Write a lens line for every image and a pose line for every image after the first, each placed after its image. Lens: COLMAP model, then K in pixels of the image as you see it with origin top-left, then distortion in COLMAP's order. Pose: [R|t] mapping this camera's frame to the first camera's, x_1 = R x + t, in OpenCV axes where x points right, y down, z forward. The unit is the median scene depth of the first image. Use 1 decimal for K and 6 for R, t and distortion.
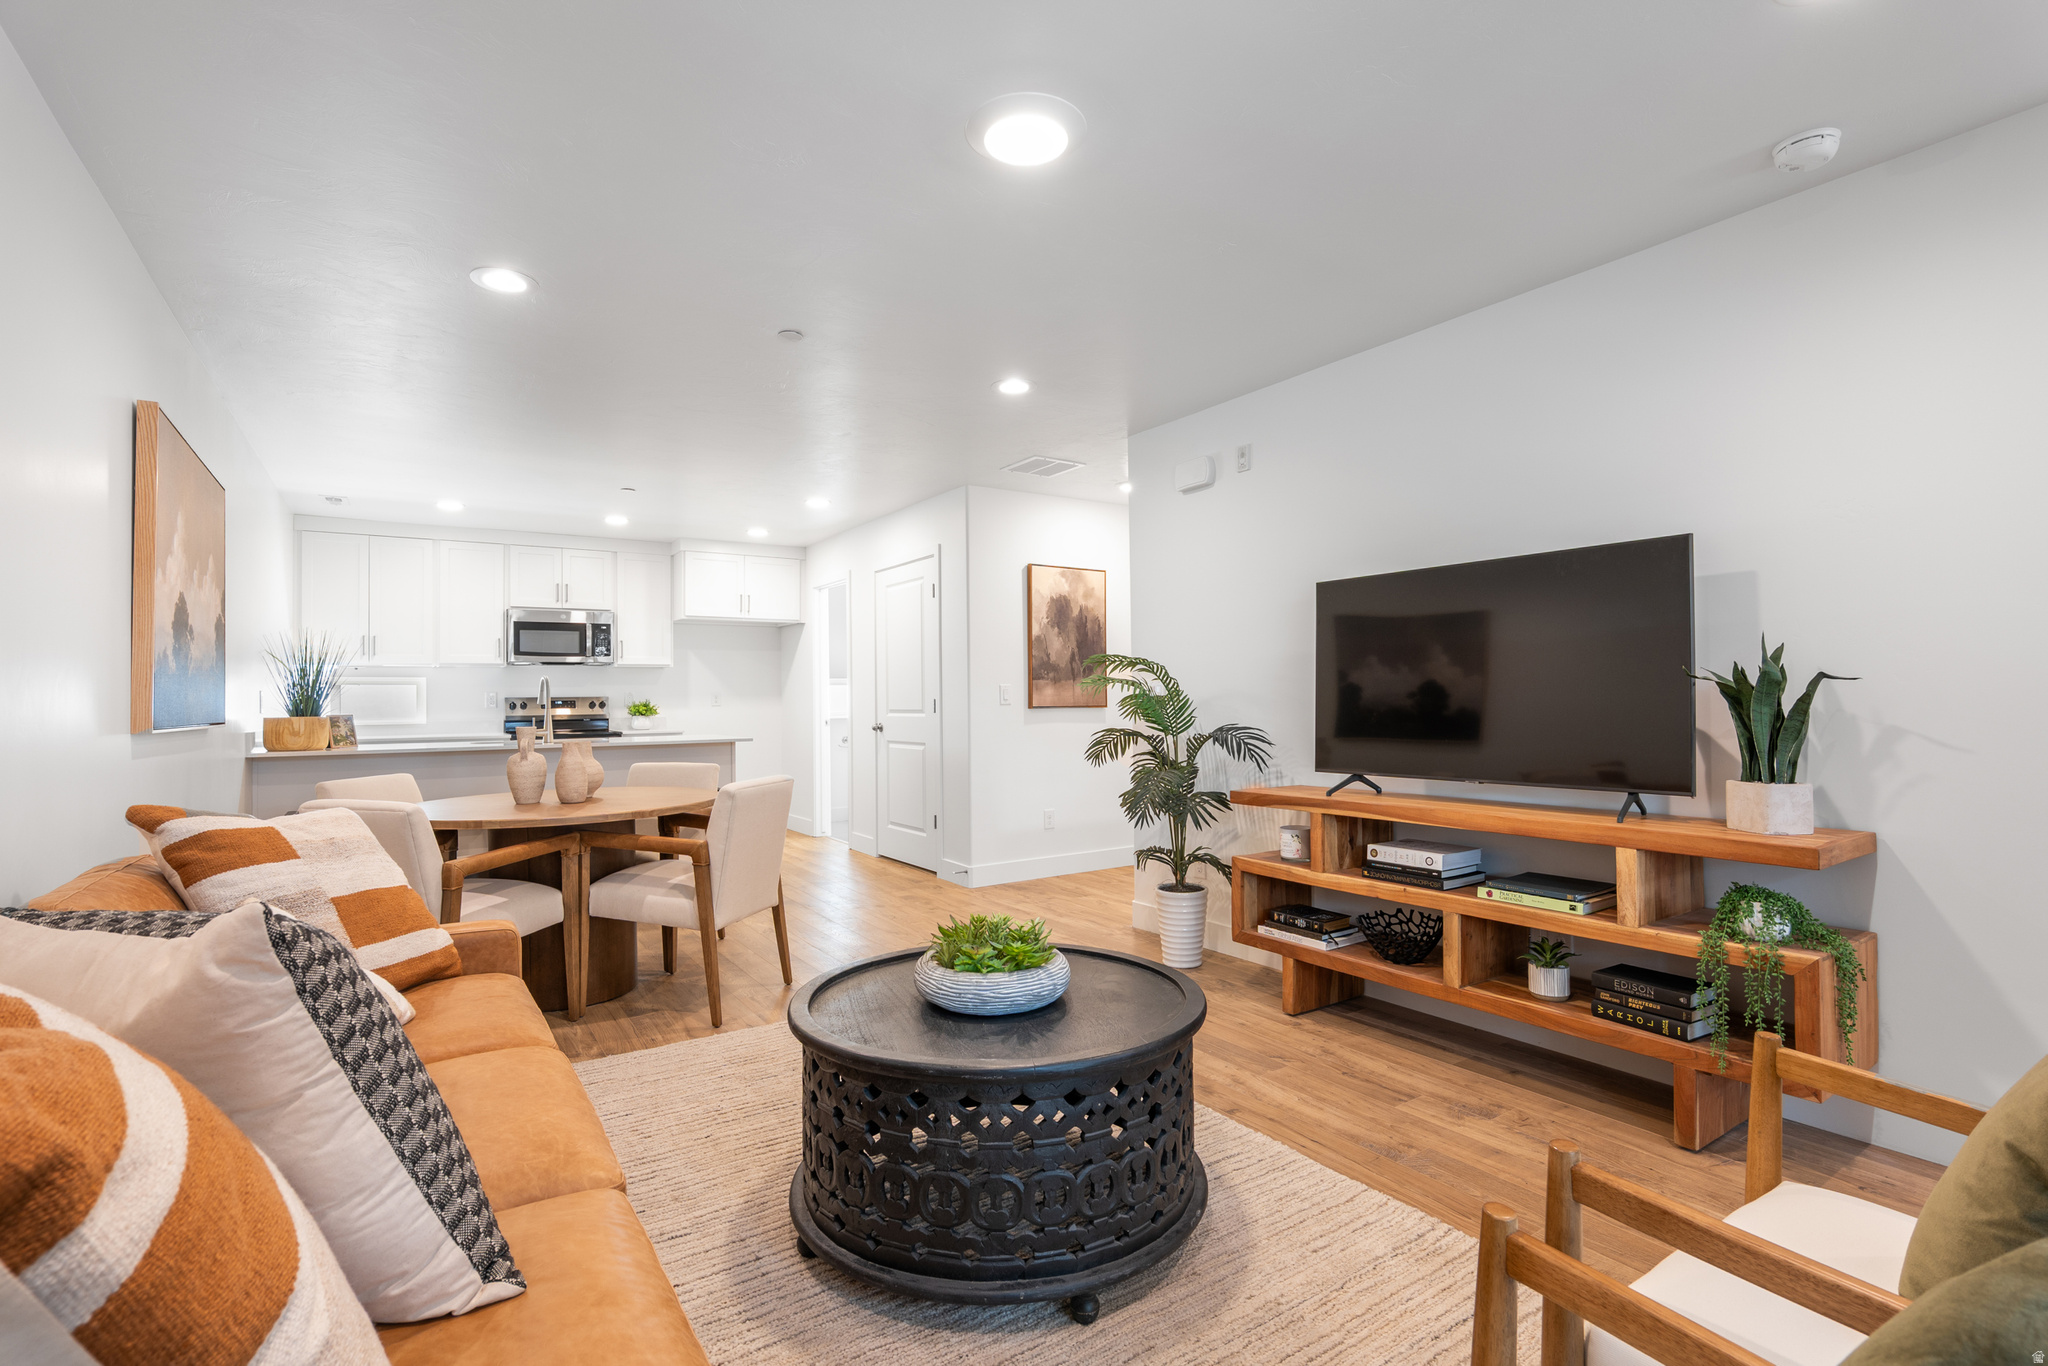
lens RADIAL K [[947.5, 0, 1013.2], [0, 947.5, 681.2], [0, 0, 1]] dist [-0.010336, 0.002627]
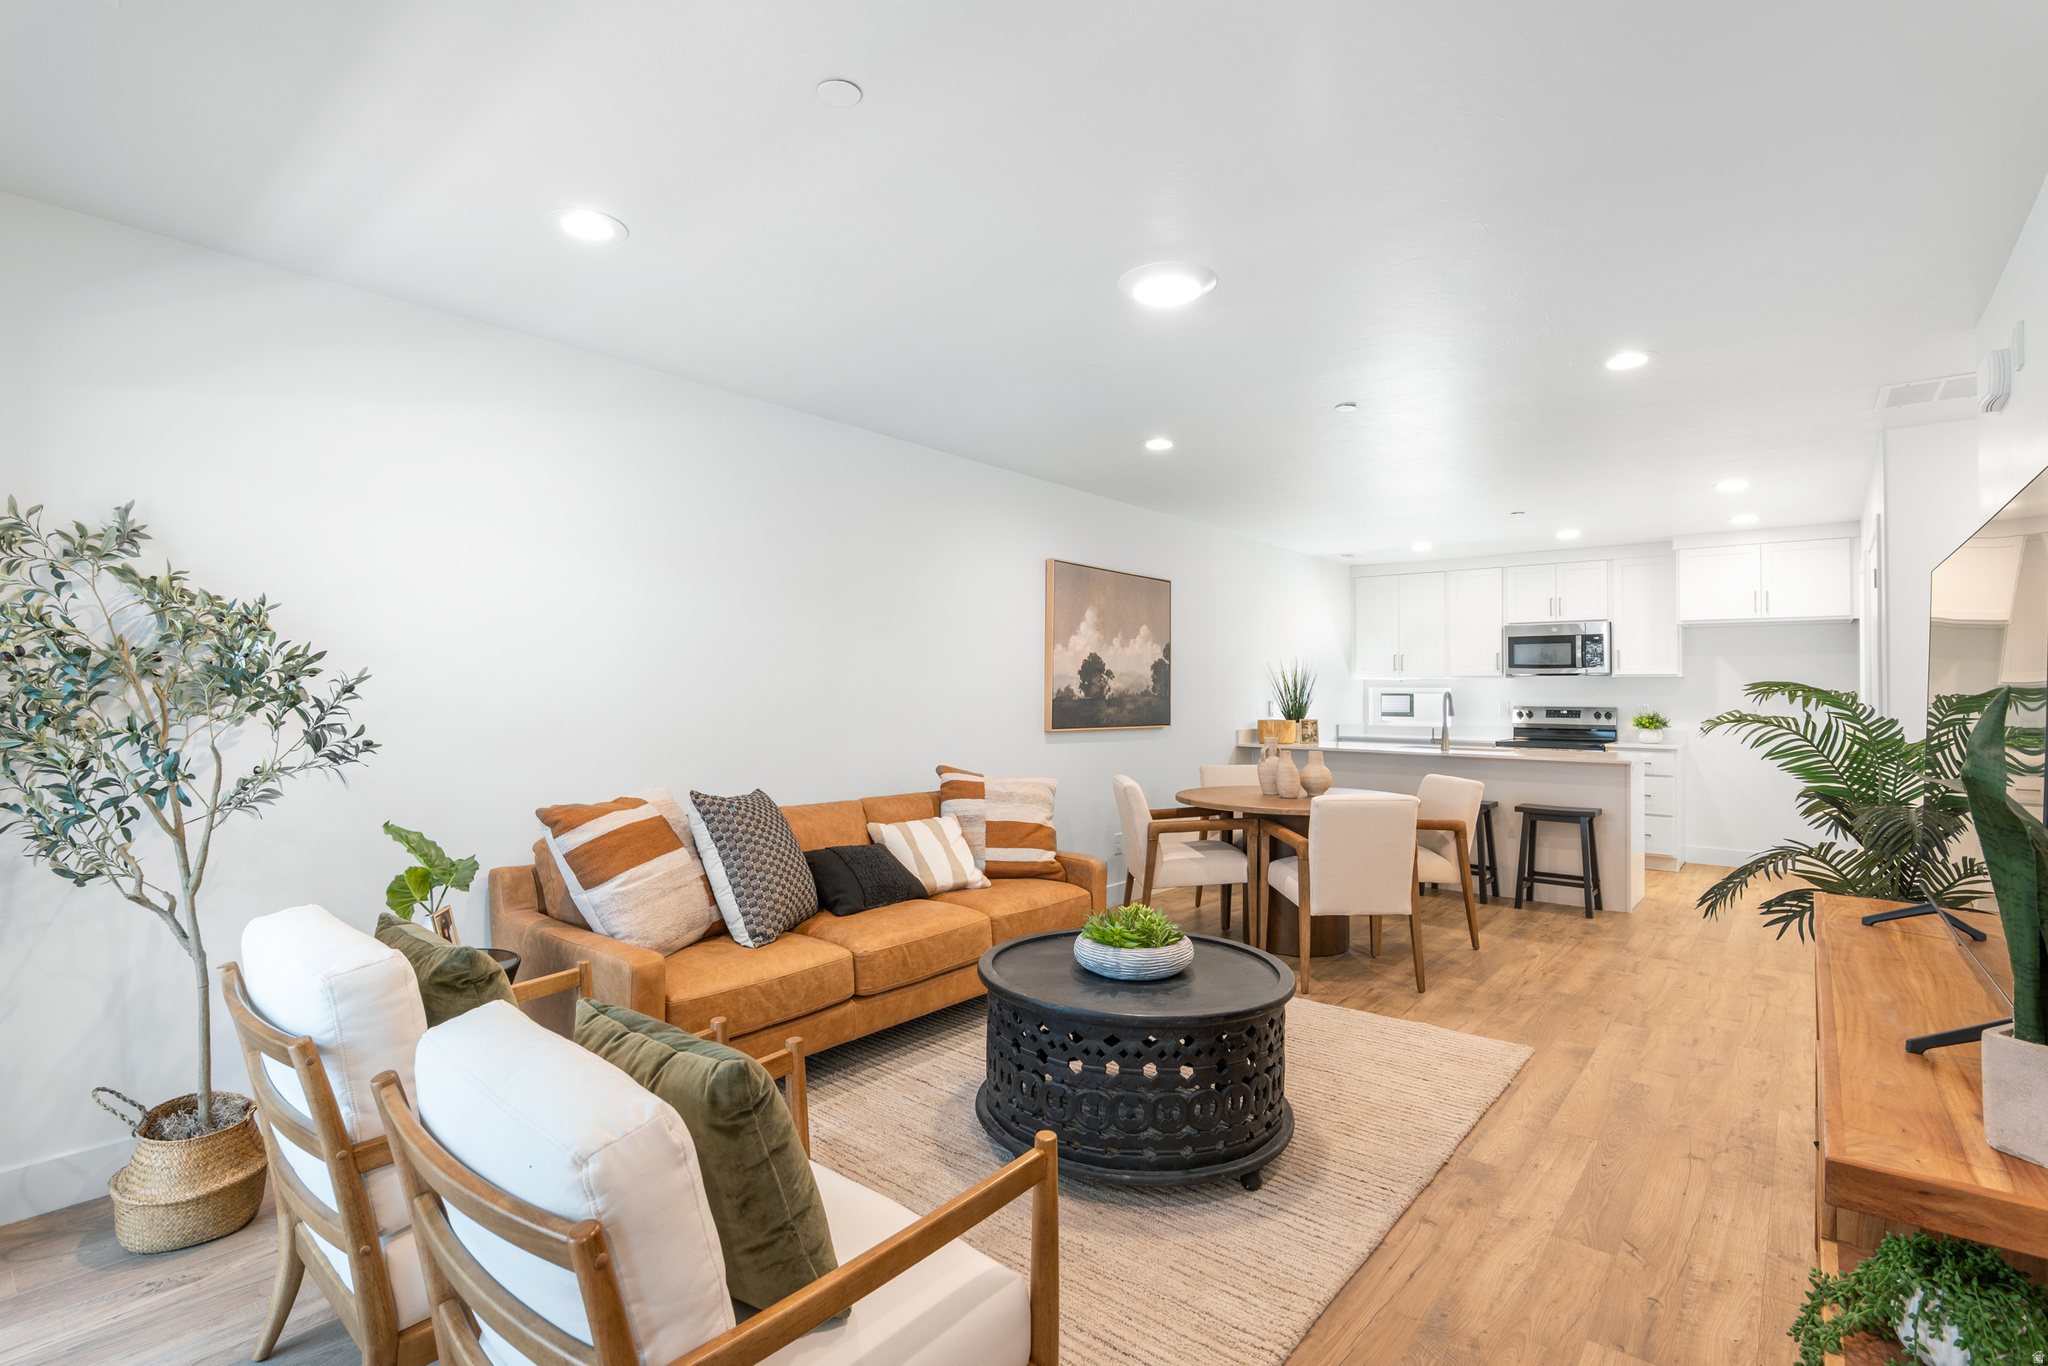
lens RADIAL K [[947.5, 0, 1028.1], [0, 947.5, 685.3], [0, 0, 1]] dist [-0.010336, 0.002627]
pose [[0.298263, 0.004755, -0.954472, 0.337872], [0.004615, 0.999969, 0.006424, -0.016375], [0.954473, -0.006321, 0.298231, 0.138240]]
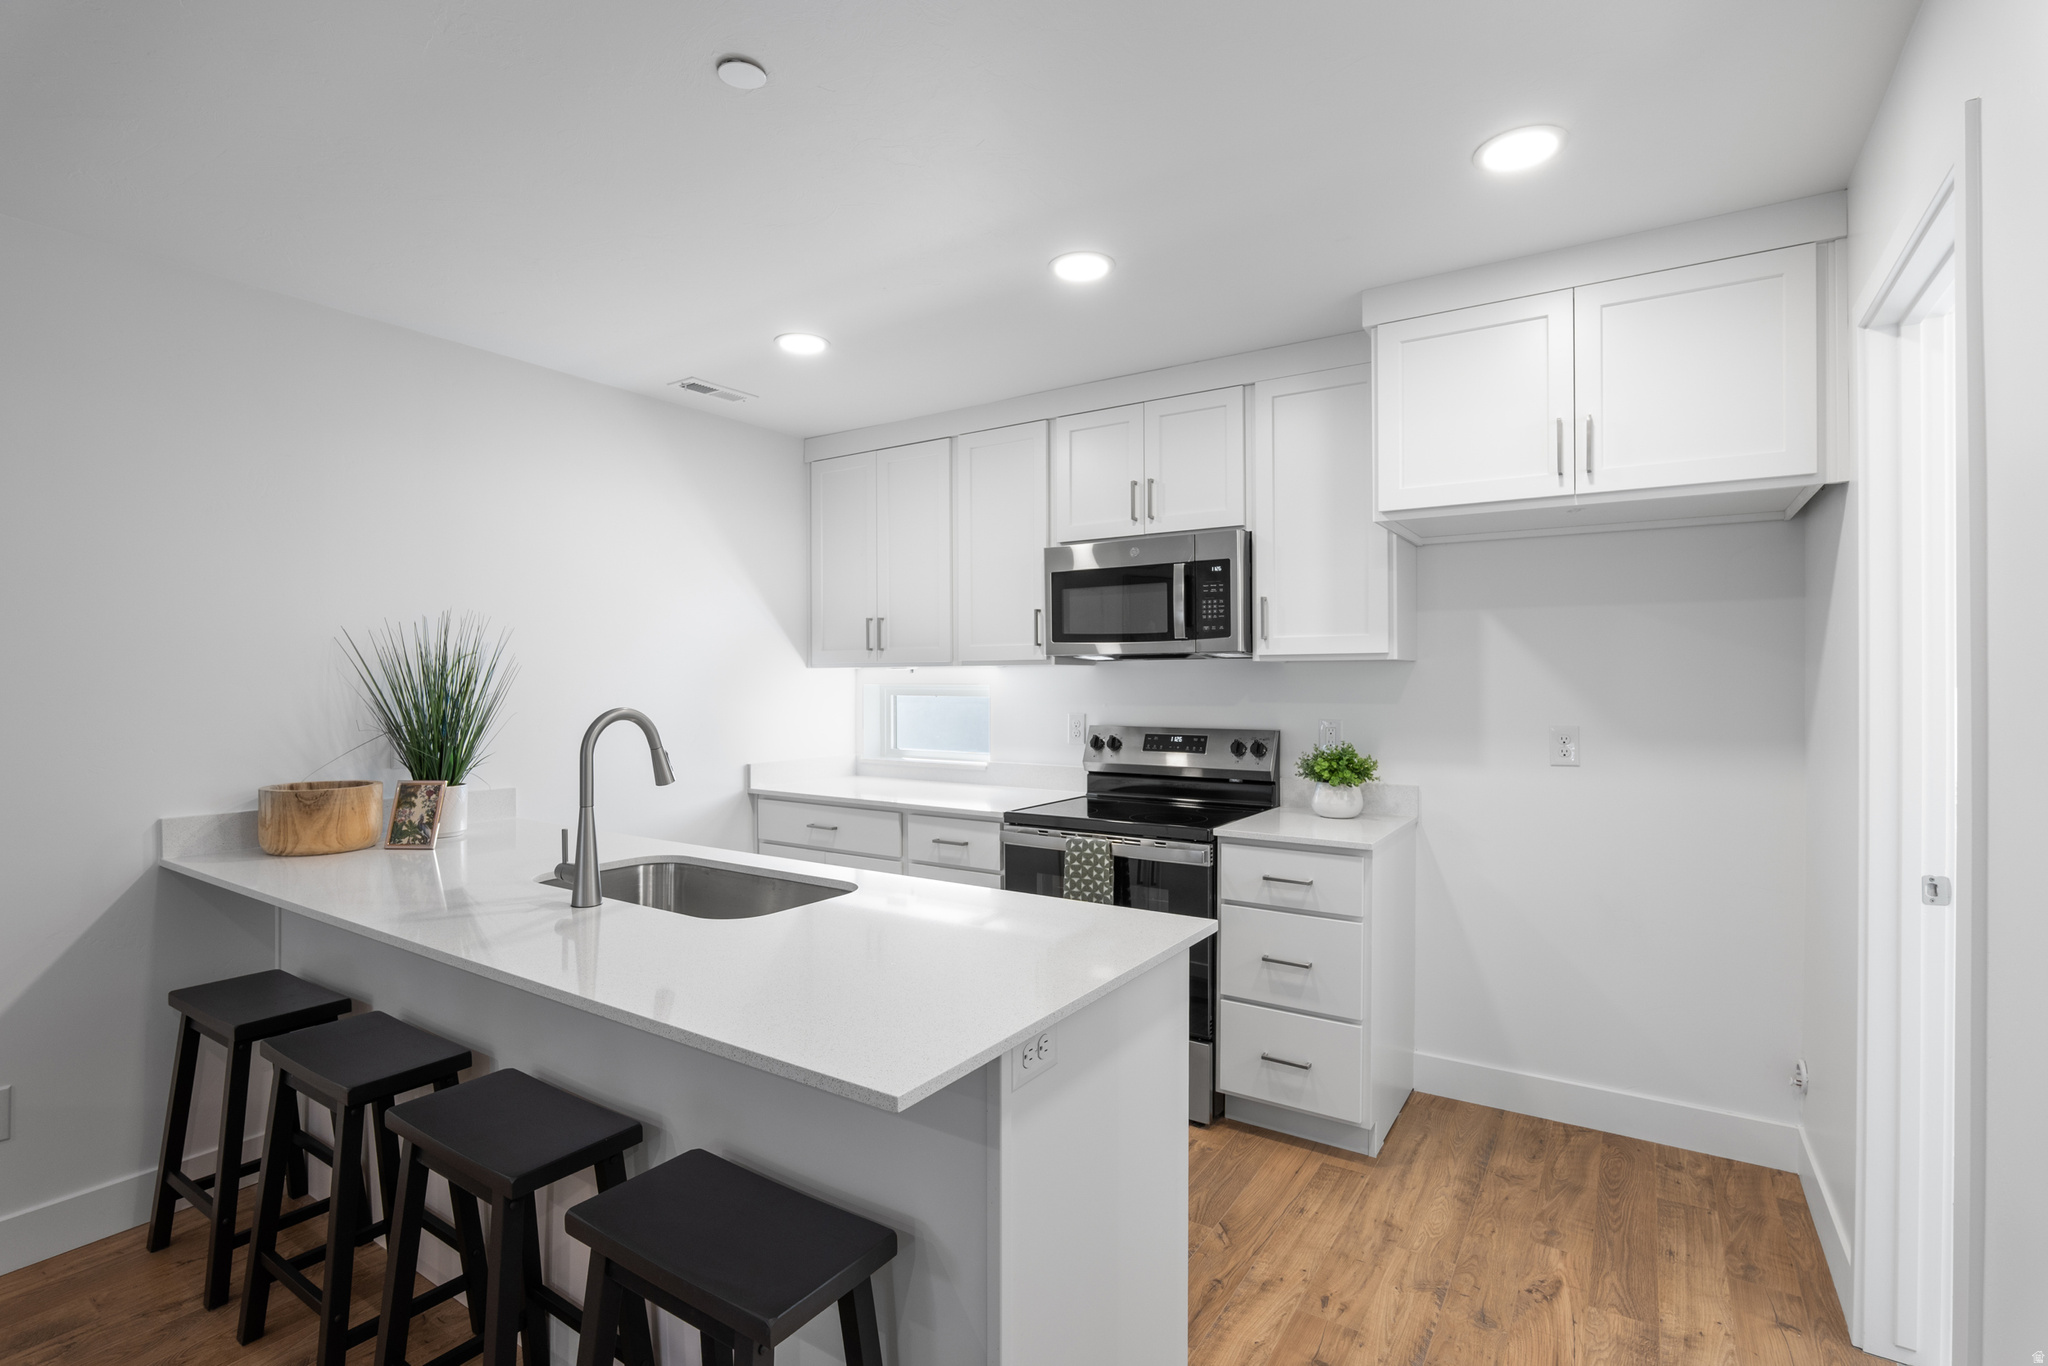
lens RADIAL K [[947.5, 0, 1026.5], [0, 947.5, 691.1], [0, 0, 1]] dist [-0.010336, 0.002627]
pose [[0.409649, 0.013478, -0.912144, -0.085383], [0.003860, 0.999856, 0.016508, -0.009855], [0.912235, -0.010283, 0.409538, 0.760170]]
